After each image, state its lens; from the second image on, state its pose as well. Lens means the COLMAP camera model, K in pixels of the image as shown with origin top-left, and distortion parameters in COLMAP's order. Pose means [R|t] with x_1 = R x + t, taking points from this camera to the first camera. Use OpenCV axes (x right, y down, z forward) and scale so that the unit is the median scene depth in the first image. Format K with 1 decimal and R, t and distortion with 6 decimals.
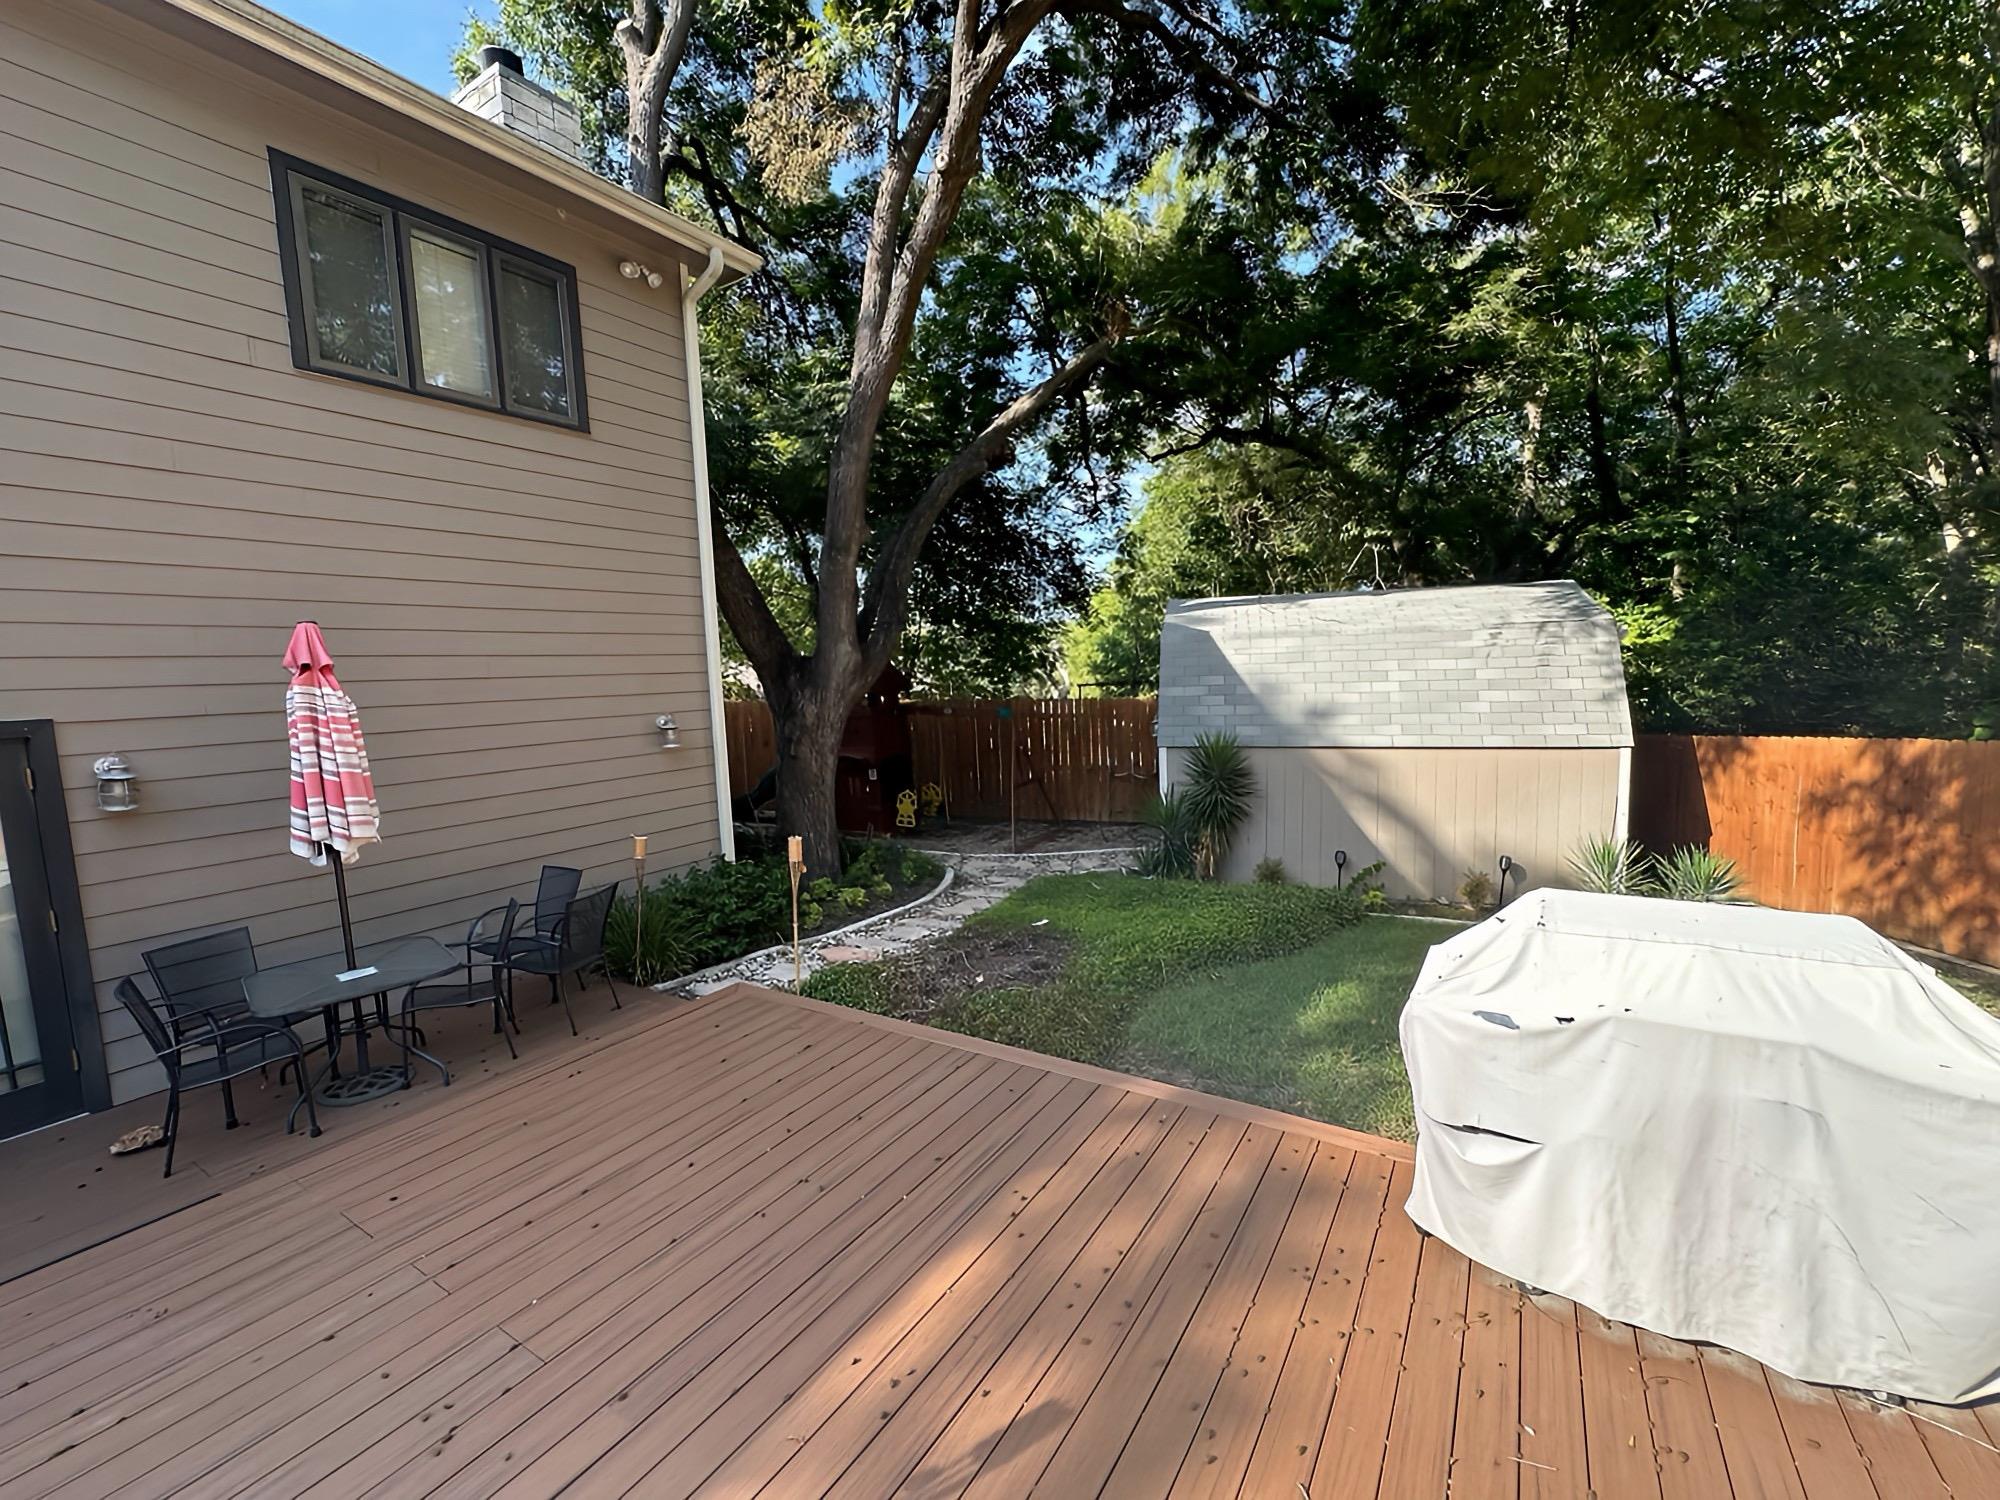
lens RADIAL K [[843.7, 0, 996.9], [0, 843.7, 743.8], [0, 0, 1]] dist [0.004042, -0.000031]
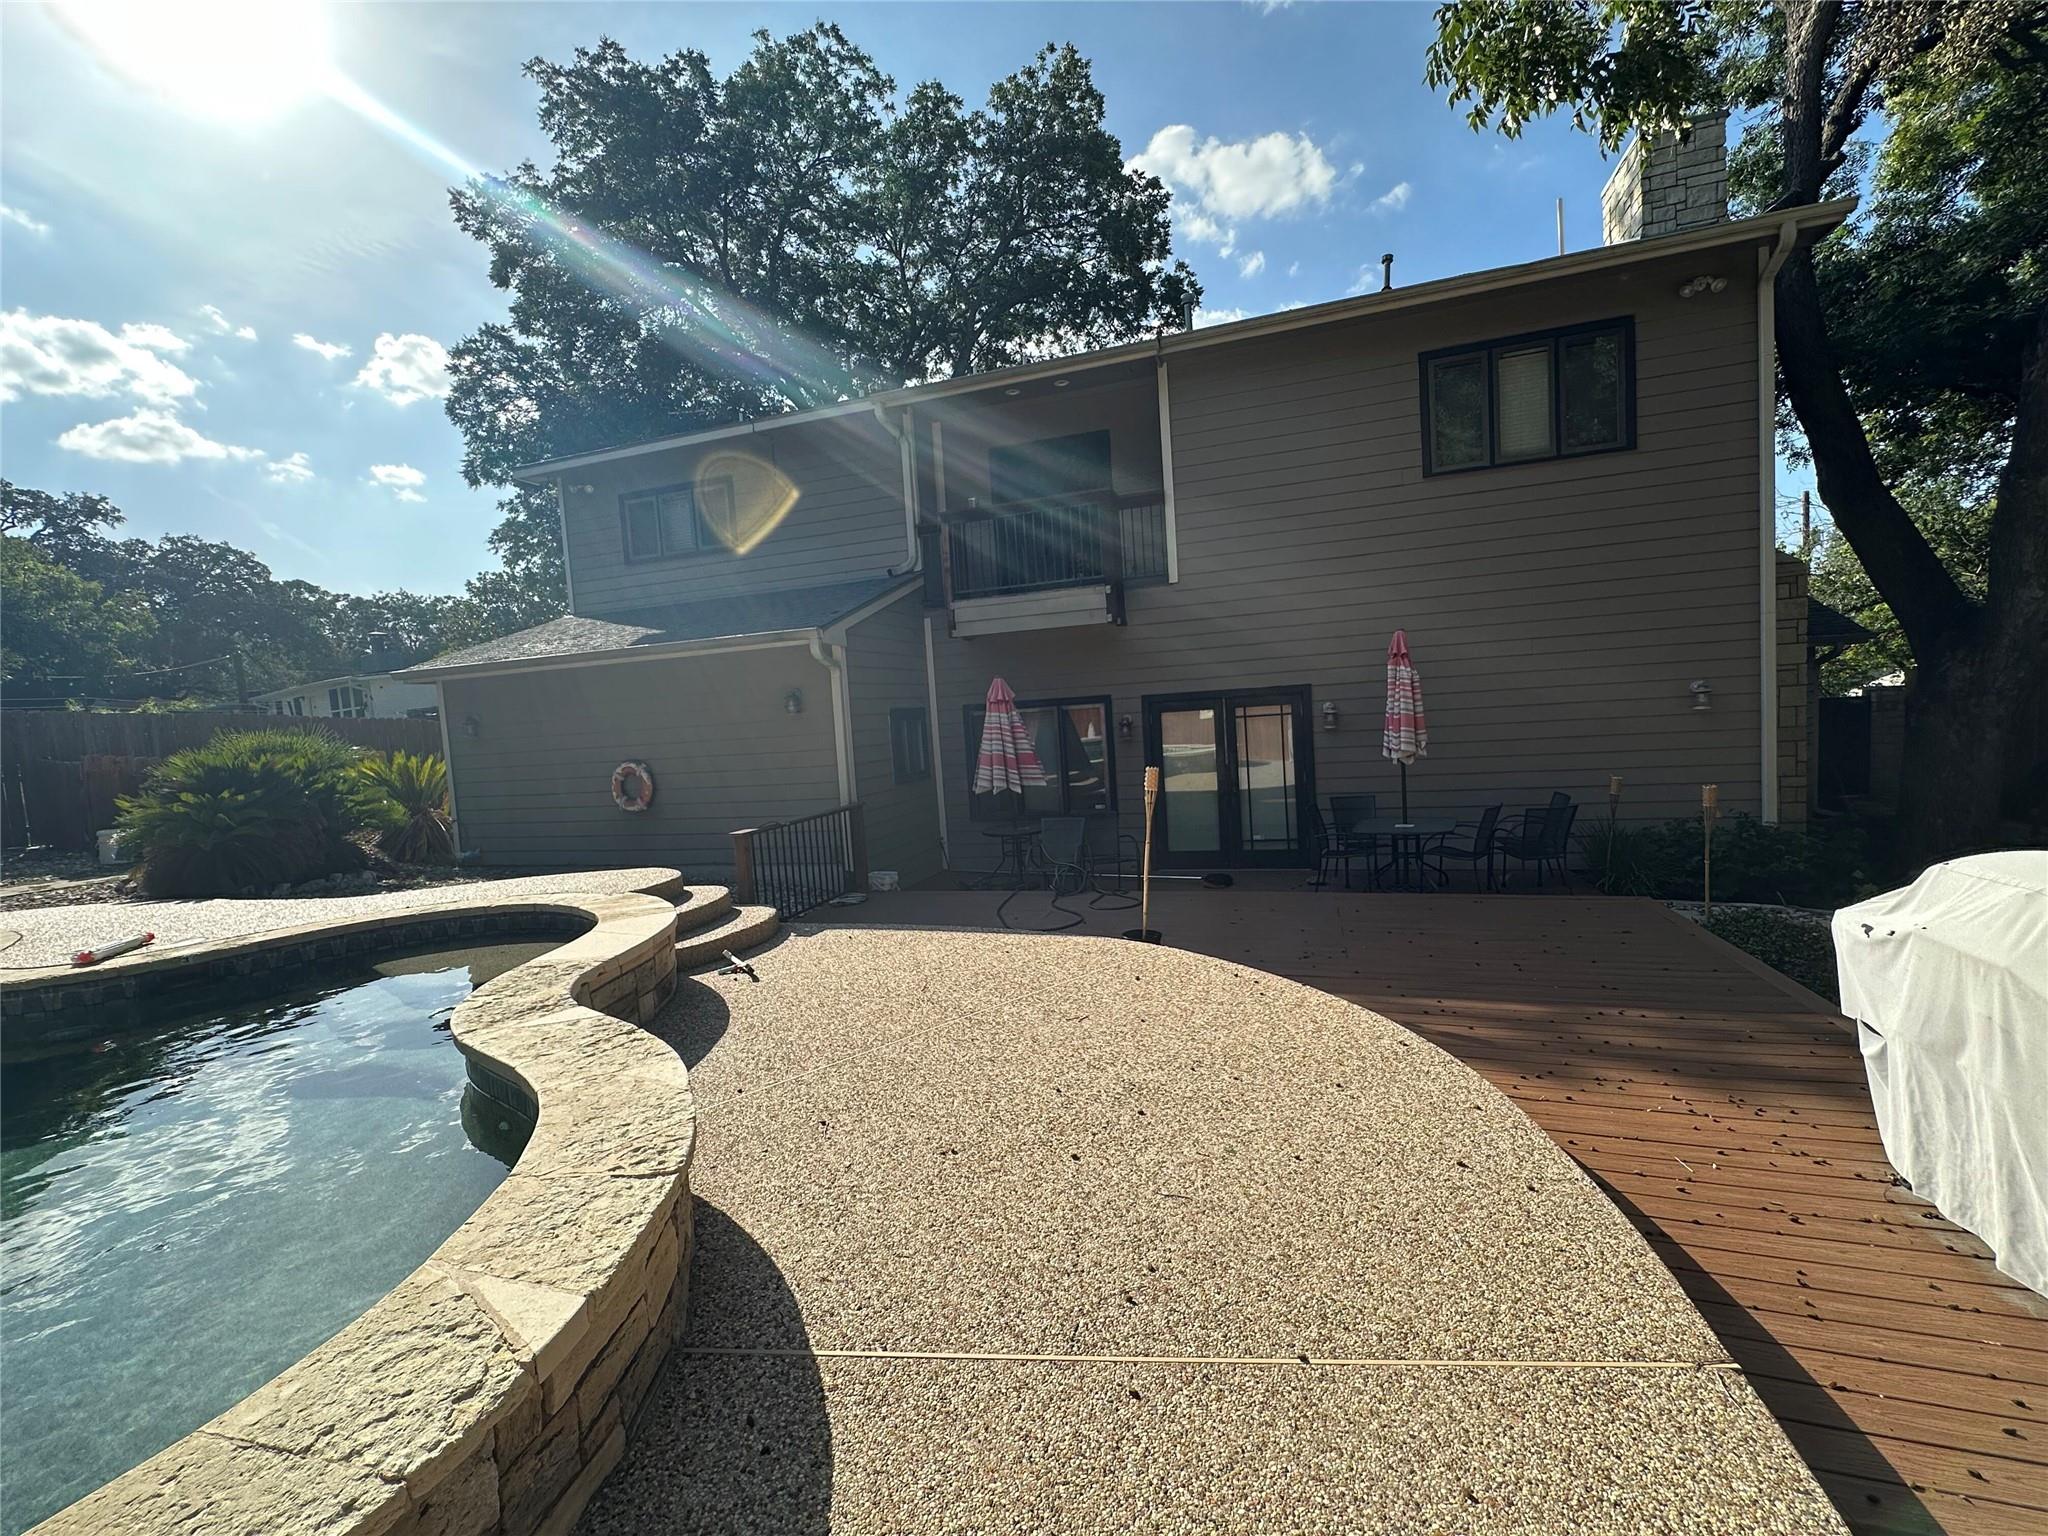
lens RADIAL K [[820.0, 0, 1012.9], [0, 820.0, 771.3], [0, 0, 1]] dist [-0.005501, 0.001023]
pose [[0.238885, 0.097941, -0.966096, 0.719760], [-0.030263, 0.995168, 0.093405, 0.019926], [0.970576, 0.006924, 0.240695, -0.227741]]
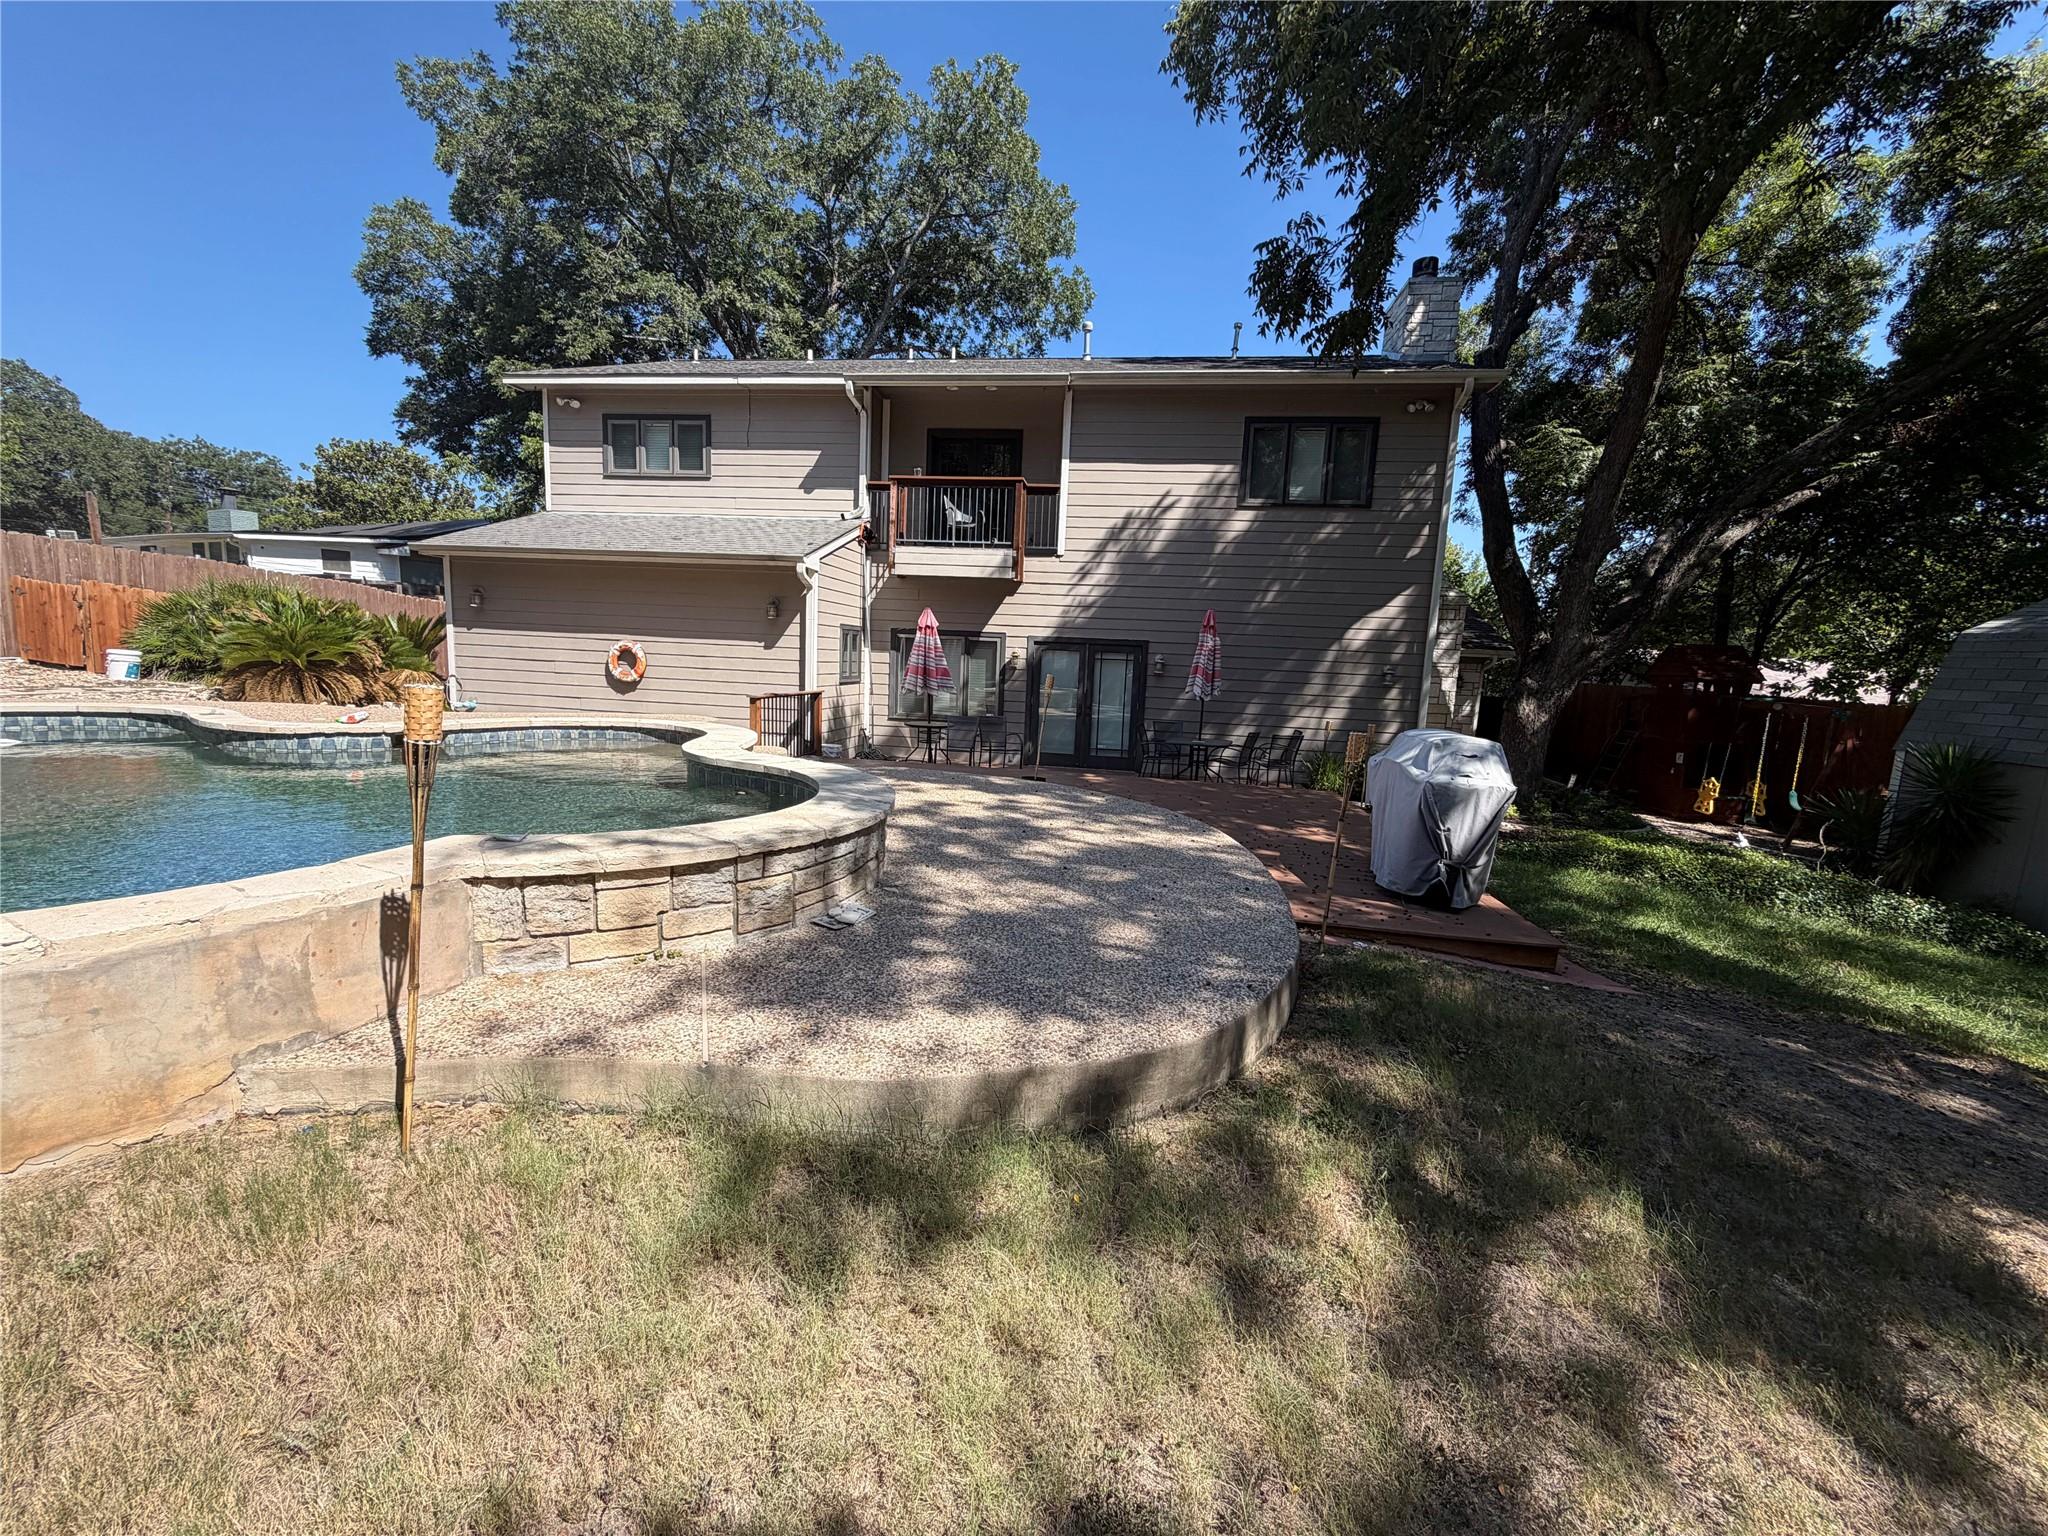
lens RADIAL K [[822.7, 0, 1031.7], [0, 822.7, 769.9], [0, 0, 1]] dist [-0.009582, -0.000405]
pose [[0.428357, 0.176329, -0.886238, 1.325579], [-0.142943, 0.981649, 0.126222, 0.100669], [0.892232, 0.072613, 0.445701, -0.611334]]
